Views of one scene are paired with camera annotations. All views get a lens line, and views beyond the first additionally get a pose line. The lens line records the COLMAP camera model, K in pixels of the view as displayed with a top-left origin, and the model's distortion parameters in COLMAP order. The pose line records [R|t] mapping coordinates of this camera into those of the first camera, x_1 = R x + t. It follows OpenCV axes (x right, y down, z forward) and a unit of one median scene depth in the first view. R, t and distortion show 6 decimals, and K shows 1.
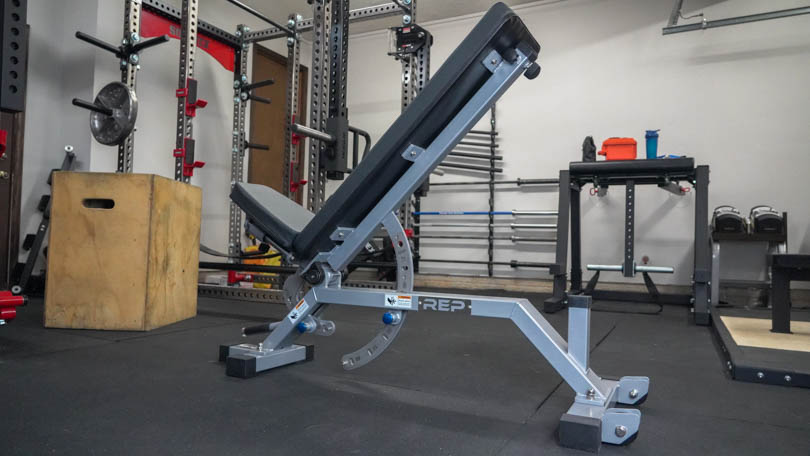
lens RADIAL K [[541.4, 0, 405.0], [0, 541.4, 228.0], [0, 0, 1]] dist [-0.030959, 0.001543]
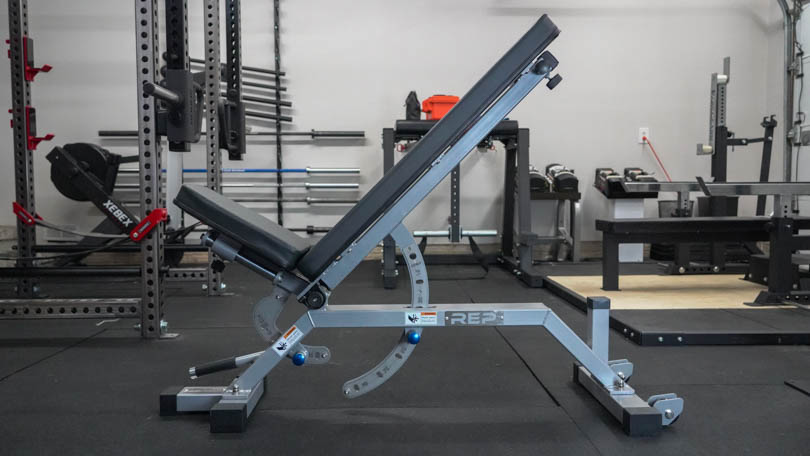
lens RADIAL K [[661.6, 0, 405.0], [0, 661.6, 228.0], [0, 0, 1]] dist [0.002689, -0.000338]
pose [[0.873827, -0.057943, 0.482772, -0.229174], [0.010446, 0.994882, 0.100499, -0.053574], [-0.486124, -0.082775, 0.869960, 0.011763]]
